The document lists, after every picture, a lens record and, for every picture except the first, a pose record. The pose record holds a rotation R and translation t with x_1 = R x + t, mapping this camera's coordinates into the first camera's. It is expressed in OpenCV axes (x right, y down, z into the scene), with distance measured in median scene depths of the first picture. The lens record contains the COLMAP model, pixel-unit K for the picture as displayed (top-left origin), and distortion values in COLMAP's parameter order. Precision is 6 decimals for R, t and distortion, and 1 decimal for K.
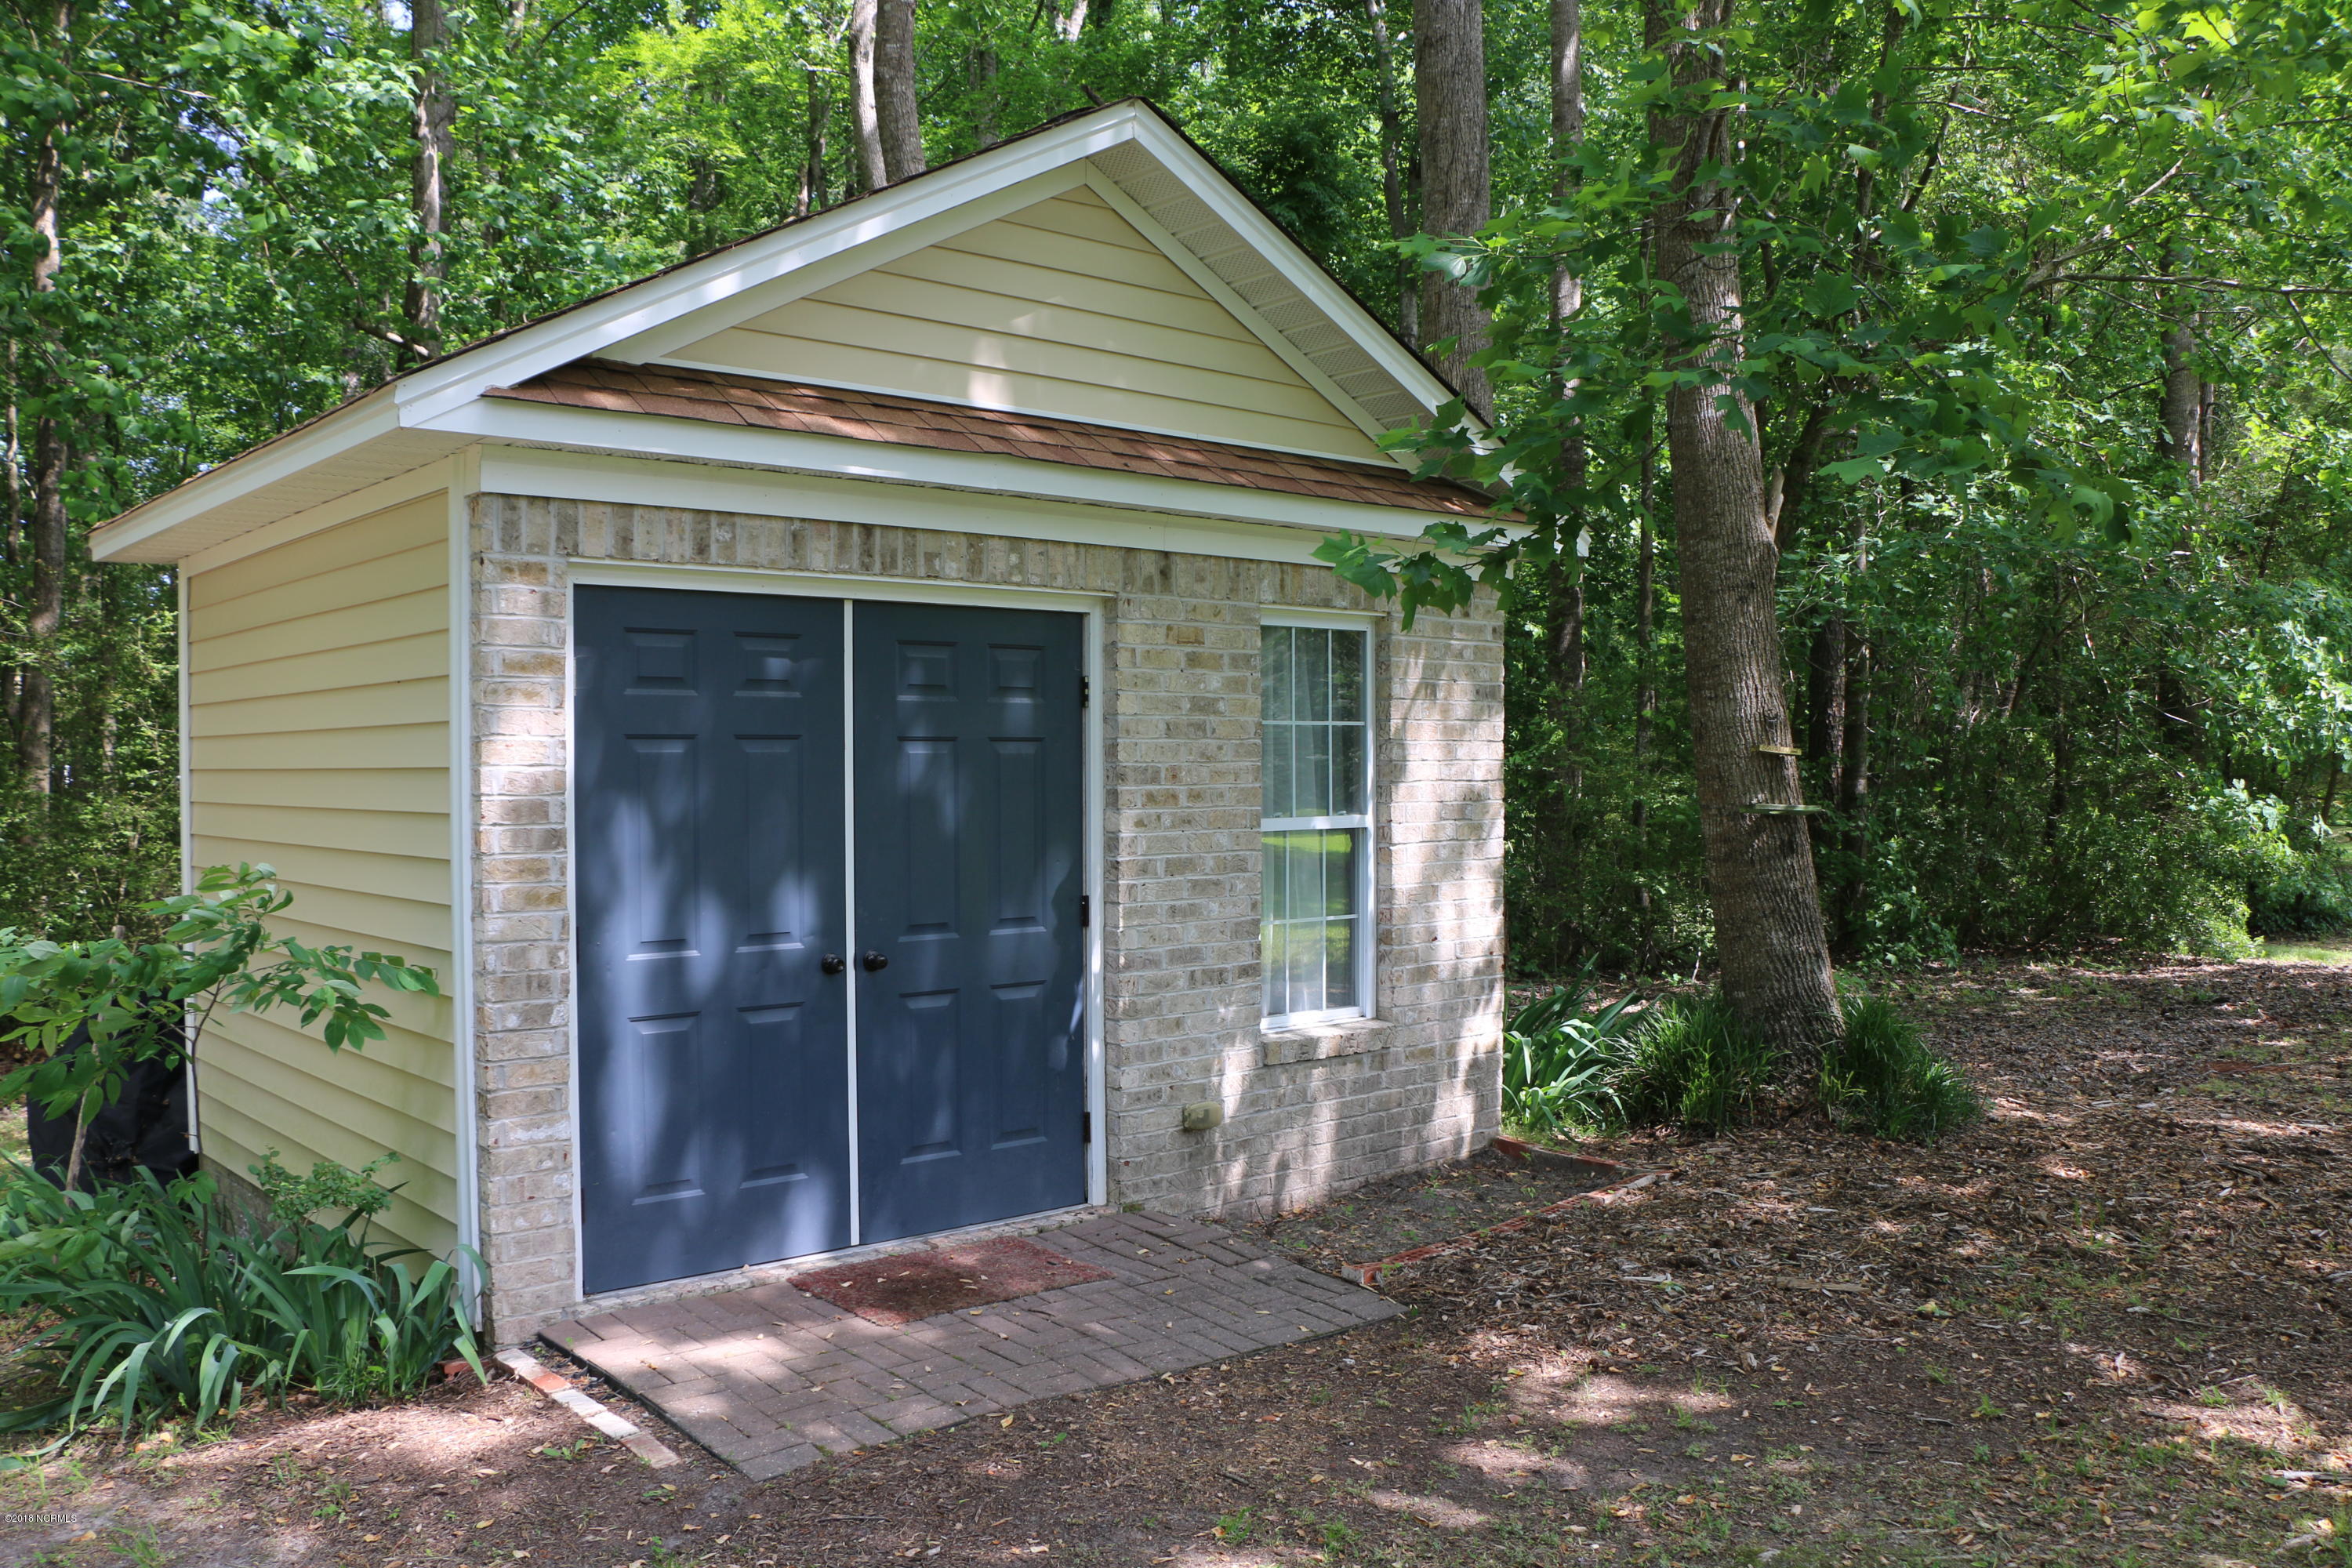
lens RADIAL K [[1927.7, 0, 1172.4], [0, 1927.7, 805.0], [0, 0, 1]] dist [-0.188796, 0.144623]
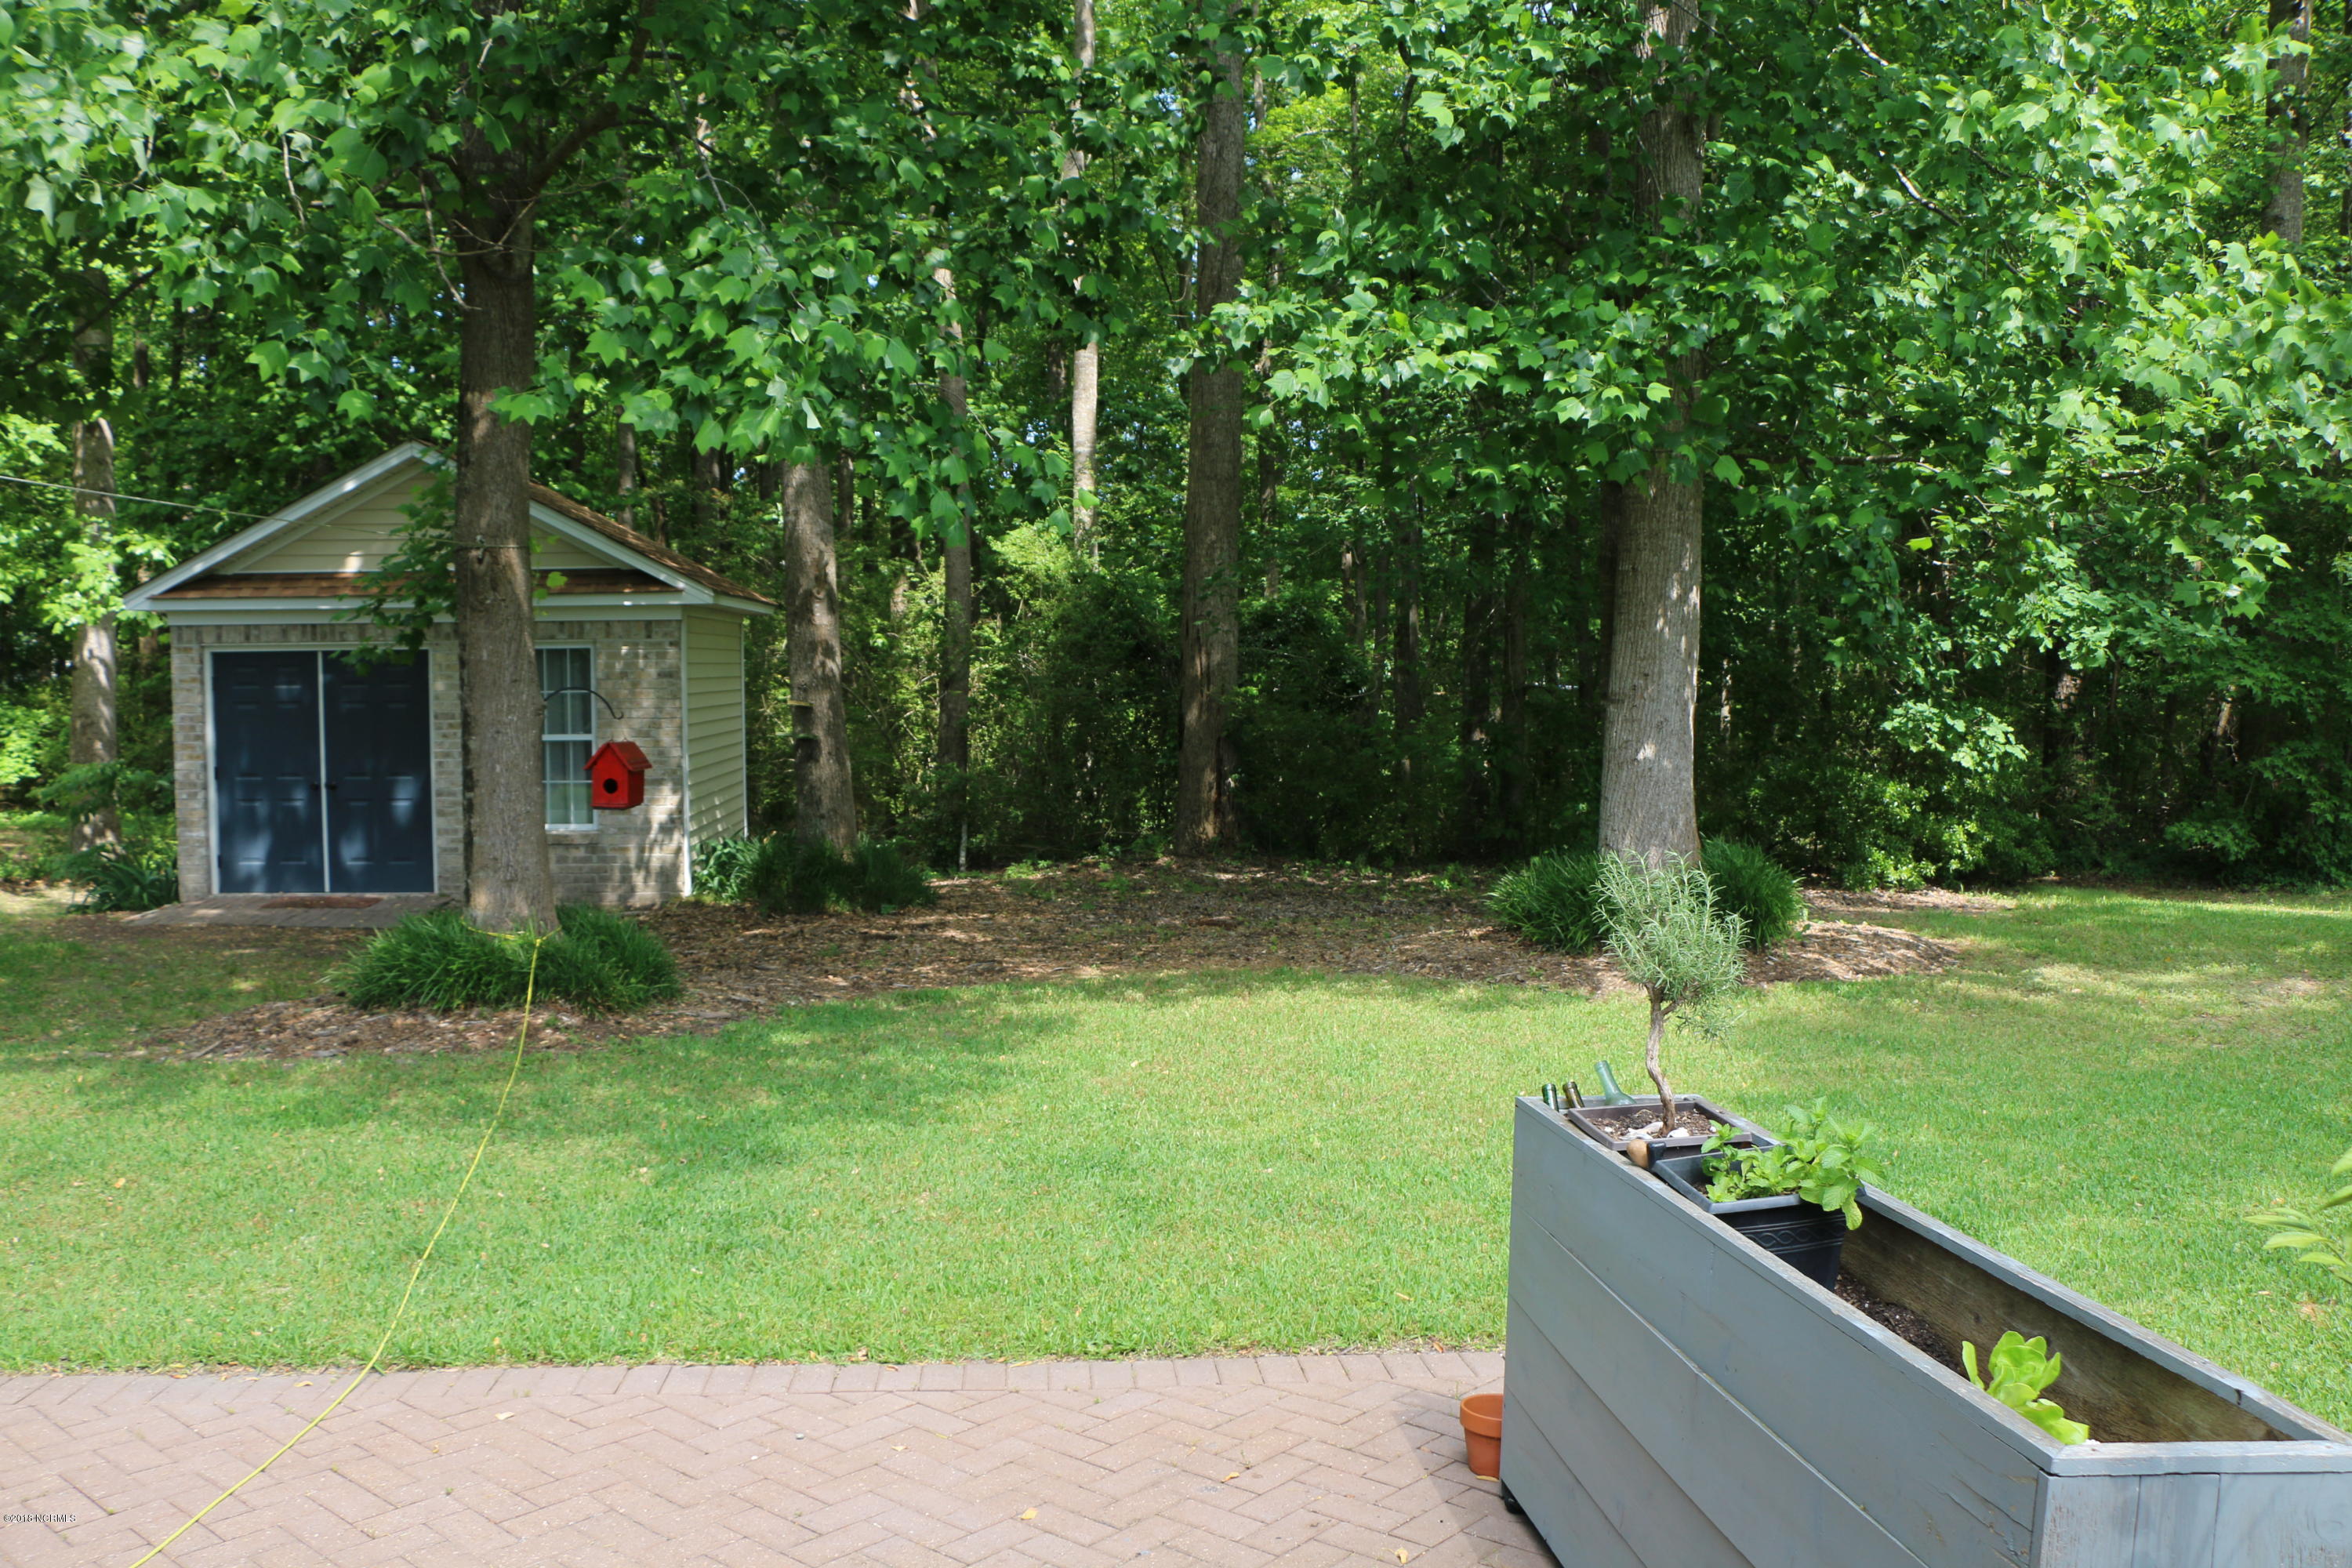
lens RADIAL K [[1927.7, 0, 1172.4], [0, 1927.7, 805.0], [0, 0, 1]] dist [-0.188796, 0.144623]
pose [[0.786562, 0.056089, -0.614959, 2.366487], [-0.013422, 0.997184, 0.073784, -0.100208], [0.617366, -0.049781, 0.785100, -0.318754]]
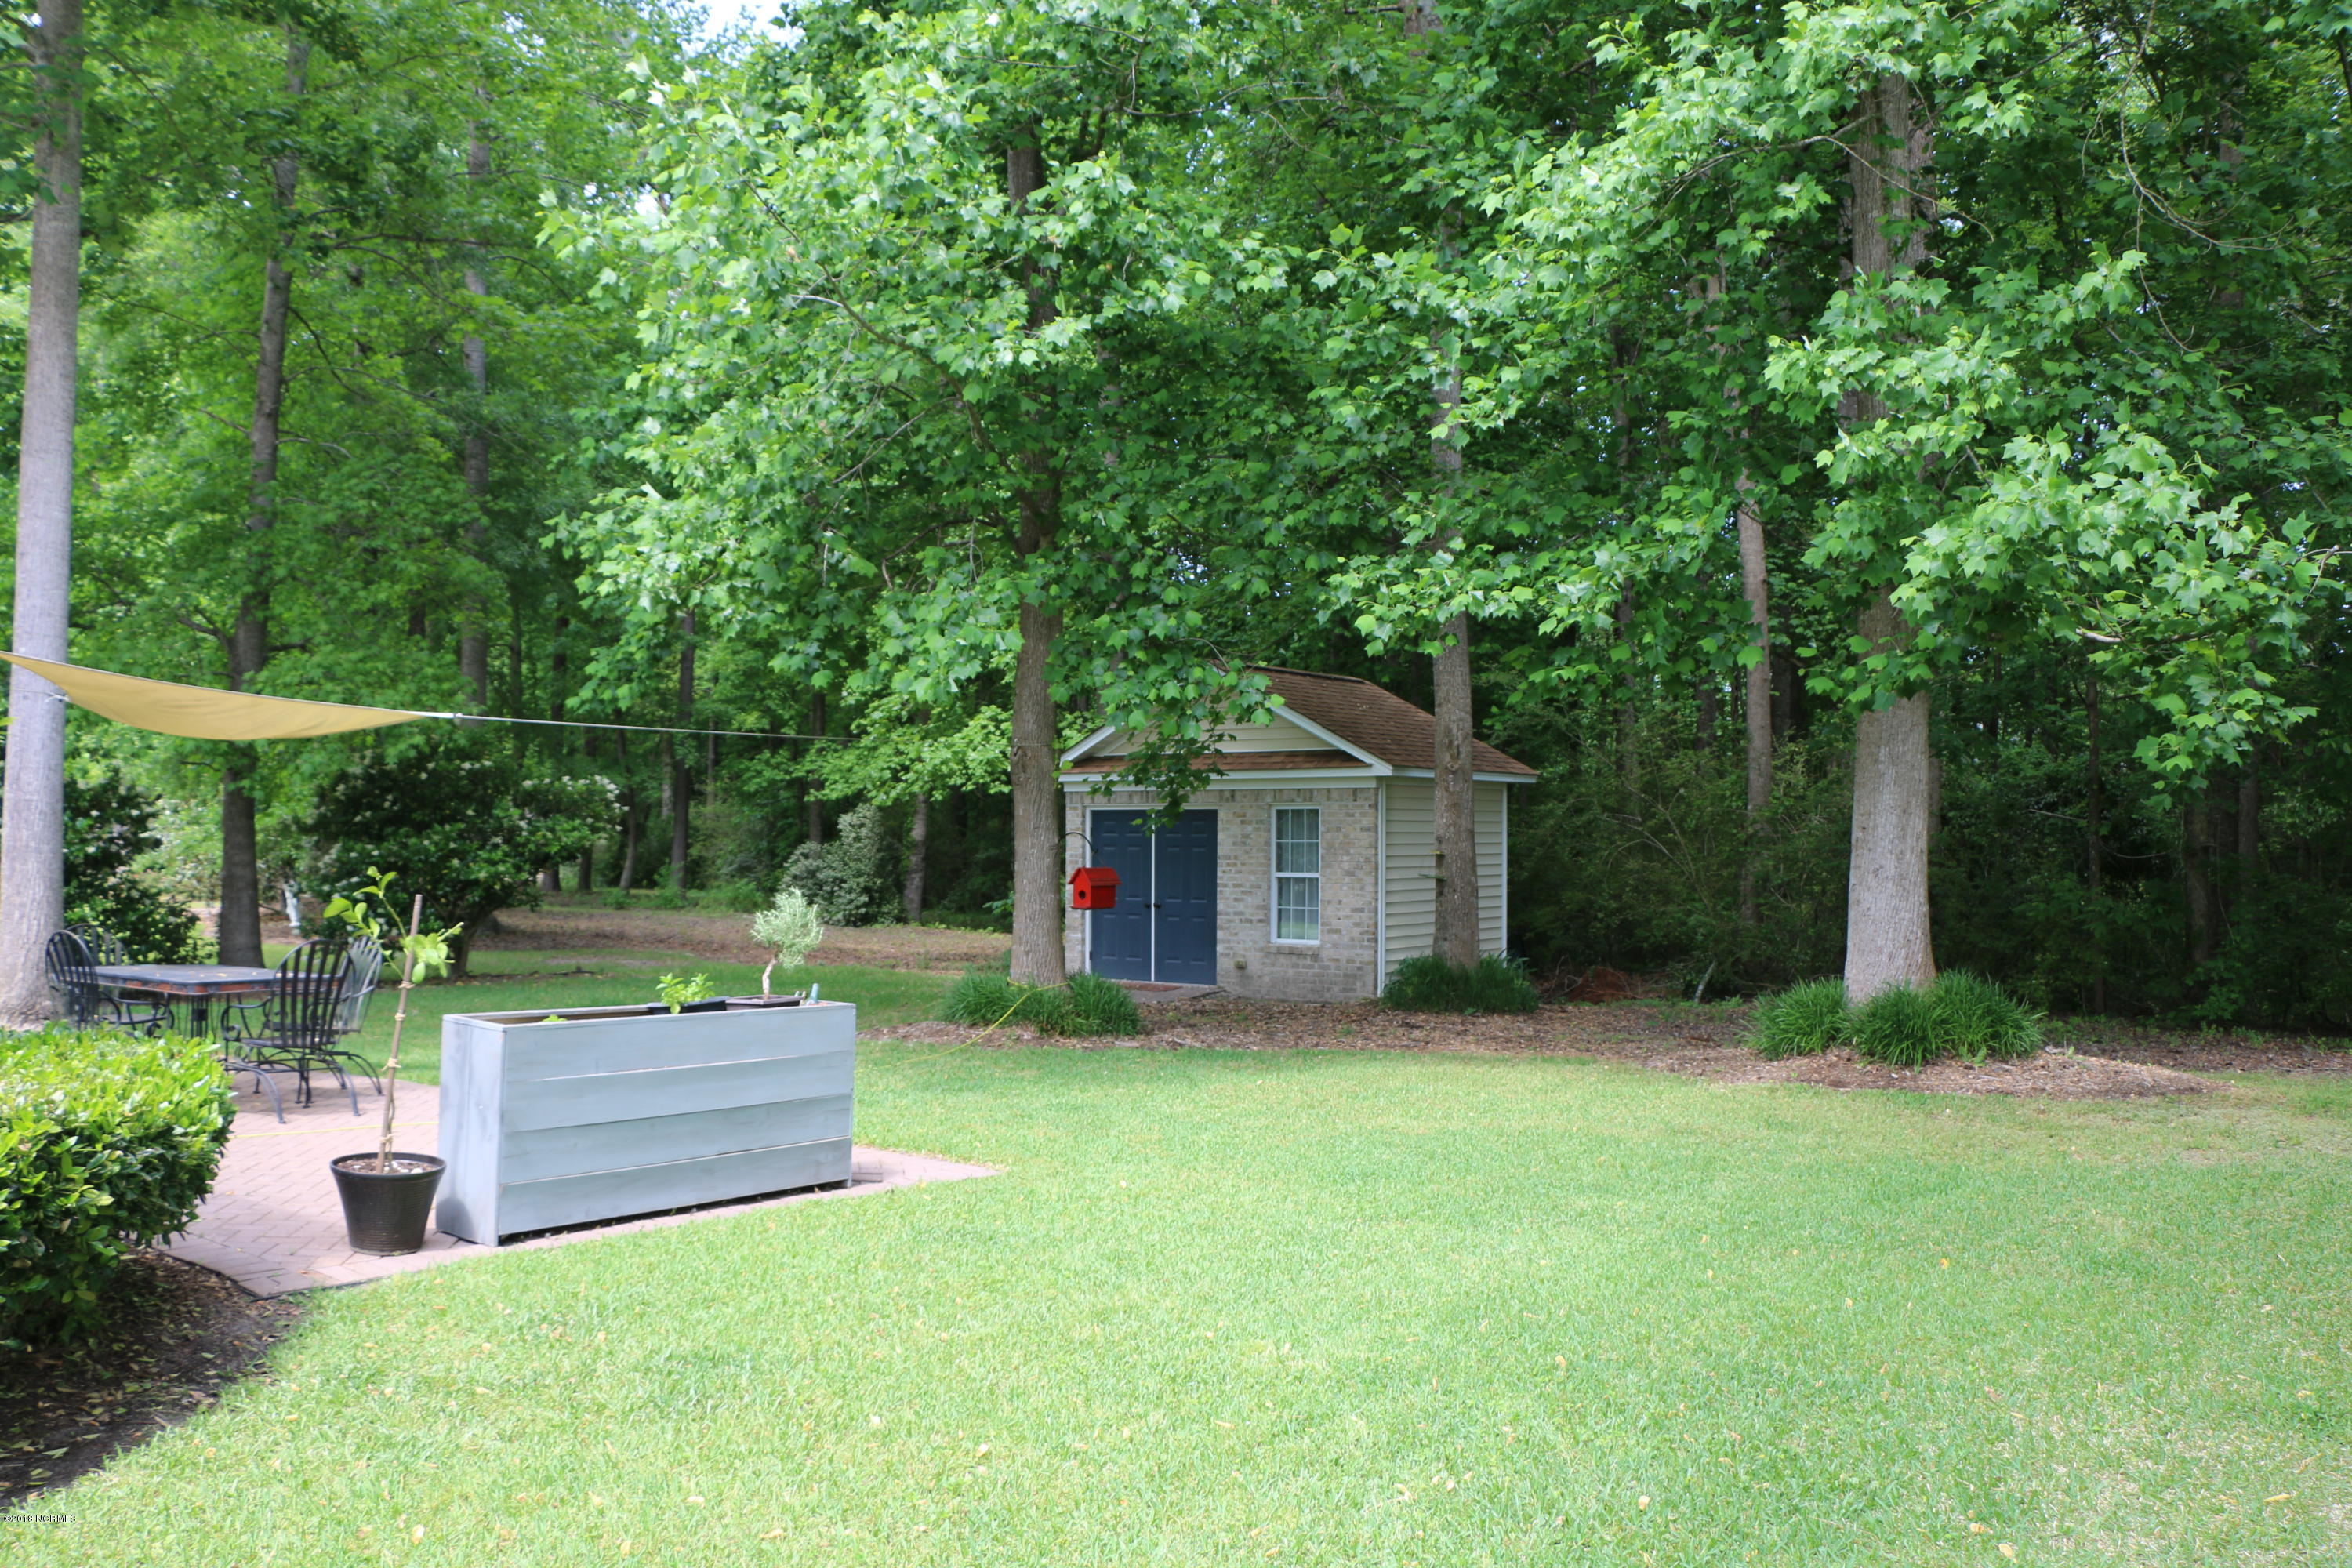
lens RADIAL K [[1927.7, 0, 1172.4], [0, 1927.7, 805.0], [0, 0, 1]] dist [-0.188796, 0.144623]
pose [[0.221226, -0.000095, -0.975222, 3.518612], [-0.009561, 0.999952, -0.002266, -0.108247], [0.975176, 0.009825, 0.221215, 0.195549]]
